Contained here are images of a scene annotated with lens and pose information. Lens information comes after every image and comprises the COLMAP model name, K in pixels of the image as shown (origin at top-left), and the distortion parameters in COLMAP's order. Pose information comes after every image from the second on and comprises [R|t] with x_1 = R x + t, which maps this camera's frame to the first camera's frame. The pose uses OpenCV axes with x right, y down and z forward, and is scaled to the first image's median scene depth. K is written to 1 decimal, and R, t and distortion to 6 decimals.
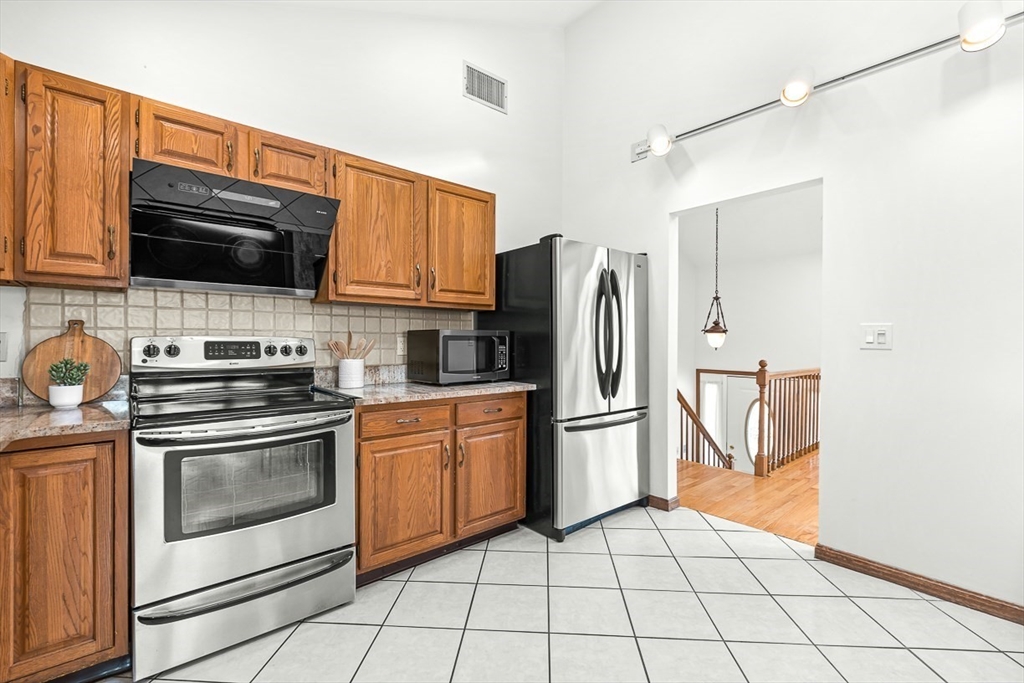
lens RADIAL K [[454.3, 0, 512.0], [0, 454.3, 341.5], [0, 0, 1]] dist [-0.001718, -0.000685]
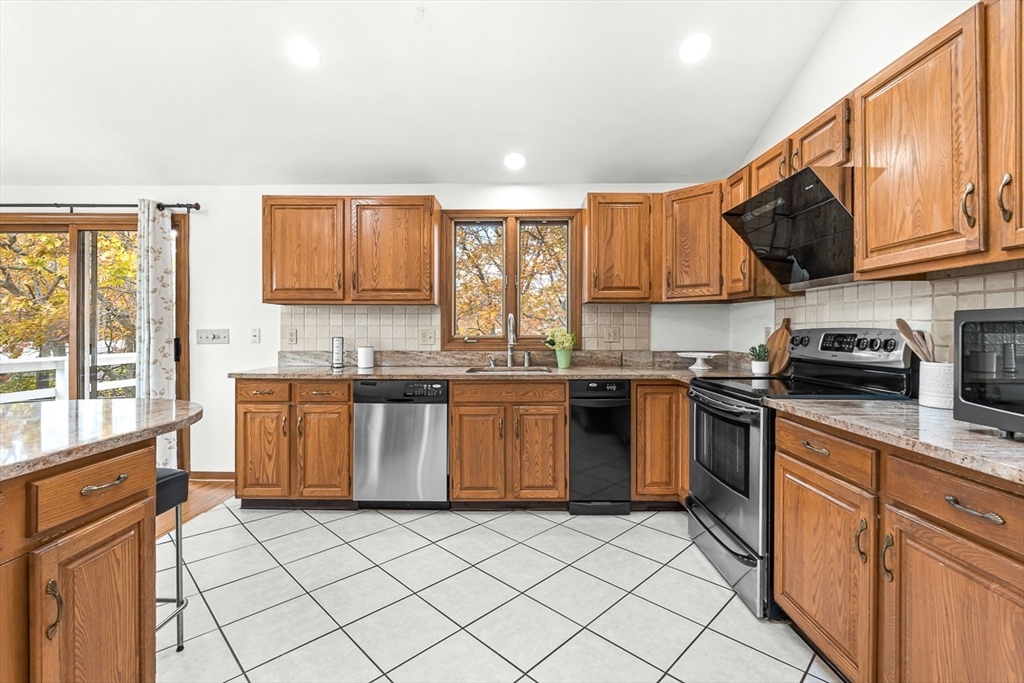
lens RADIAL K [[458.1, 0, 513.7], [0, 458.1, 330.3], [0, 0, 1]] dist [-0.002562, -0.000300]
pose [[-0.659283, -0.006041, -0.751871, 0.579002], [-0.007361, 0.999972, -0.001580, -0.000473], [0.751859, 0.004493, -0.659309, 1.069657]]
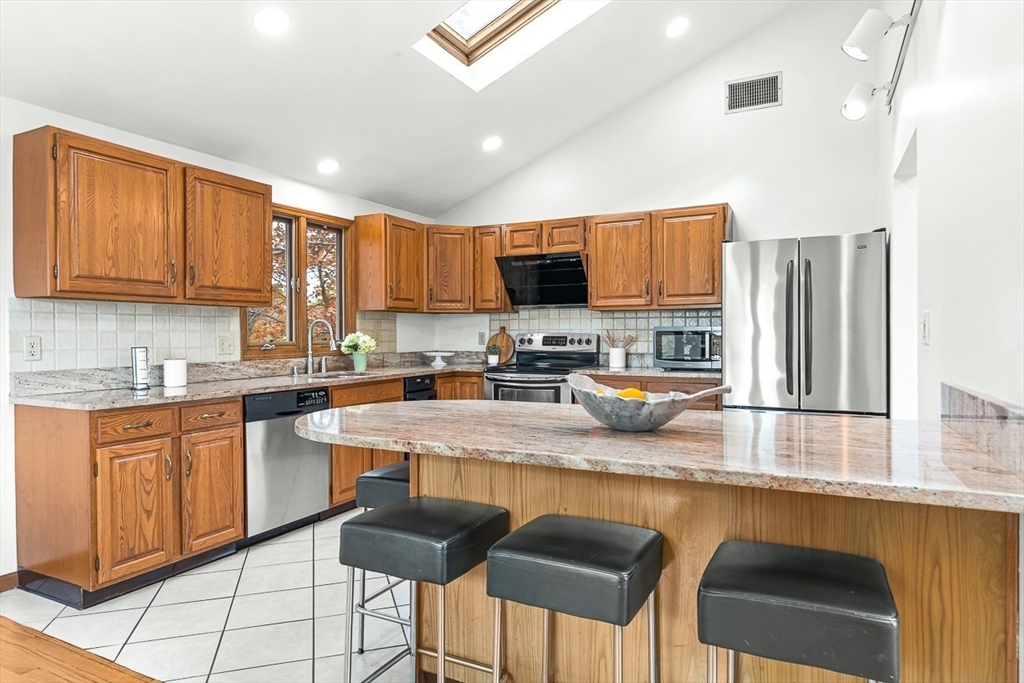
lens RADIAL K [[601.3, 0, 513.3], [0, 601.3, 335.9], [0, 0, 1]] dist [-0.000118, -0.000137]
pose [[0.375408, -0.002019, -0.926857, 1.460715], [0.002561, 0.999996, -0.001141, 0.001009], [0.926856, -0.001945, 0.375412, -0.047166]]
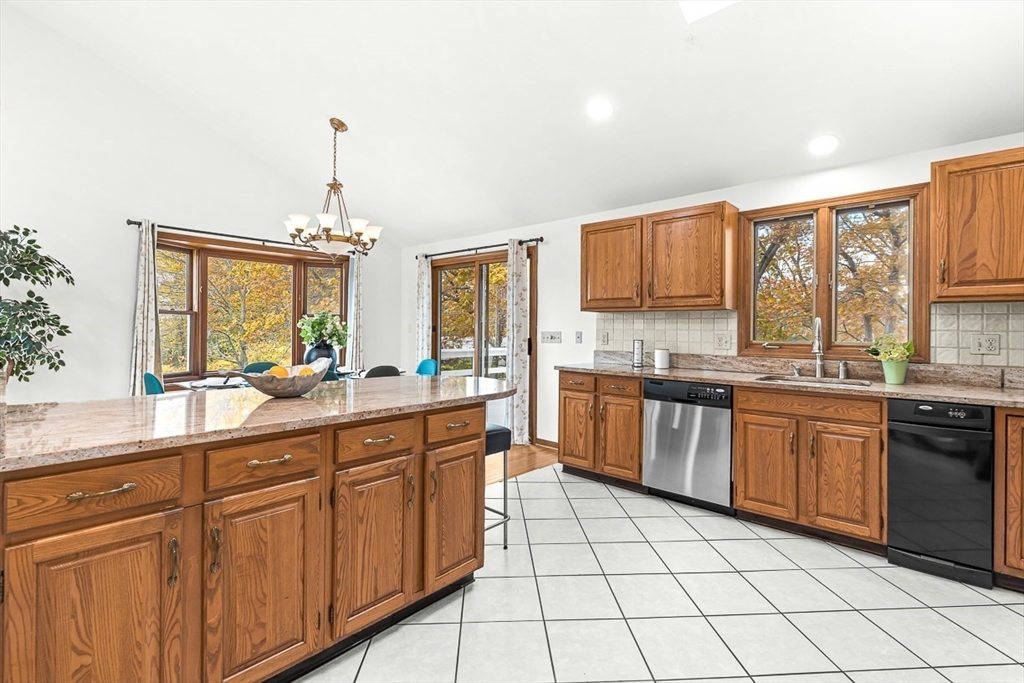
lens RADIAL K [[461.7, 0, 515.4], [0, 461.7, 328.4], [0, 0, 1]] dist [-0.001006, 0.000141]
pose [[-0.991642, -0.014620, -0.128186, 0.503527], [-0.014931, 0.999887, 0.001463, -0.014169], [0.128150, 0.003365, -0.991749, 1.283368]]
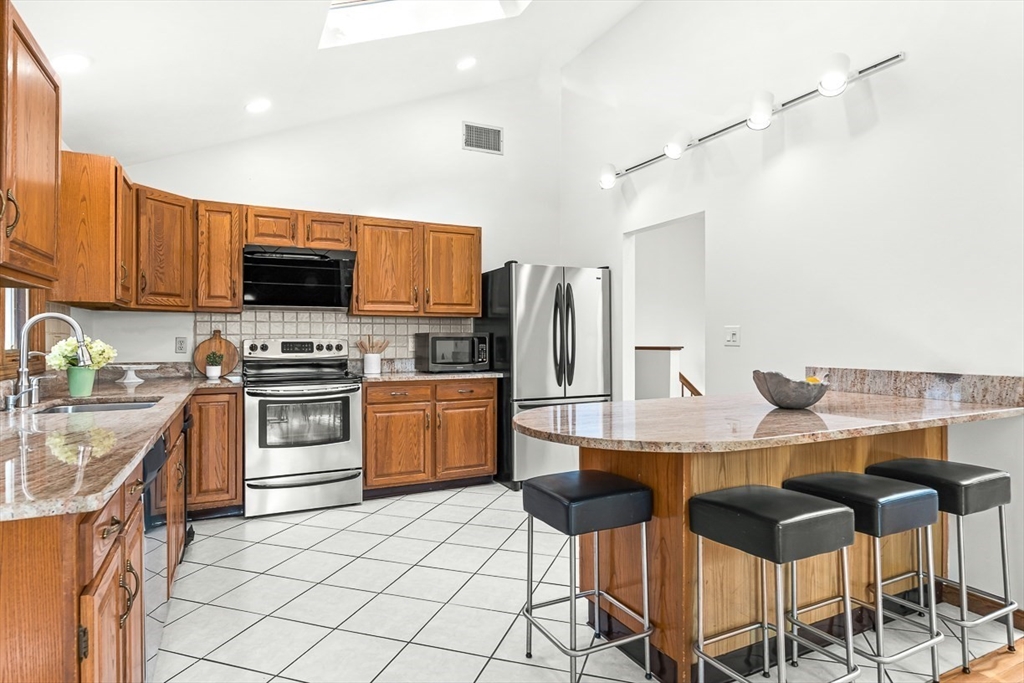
lens RADIAL K [[571.1, 0, 509.1], [0, 571.1, 336.5], [0, 0, 1]] dist [-0.000371, 0.000513]
pose [[0.967027, -0.006331, -0.254595, 0.586021], [0.004471, 0.999959, -0.007881, 0.000157], [0.254635, 0.006483, 0.967016, -0.715095]]
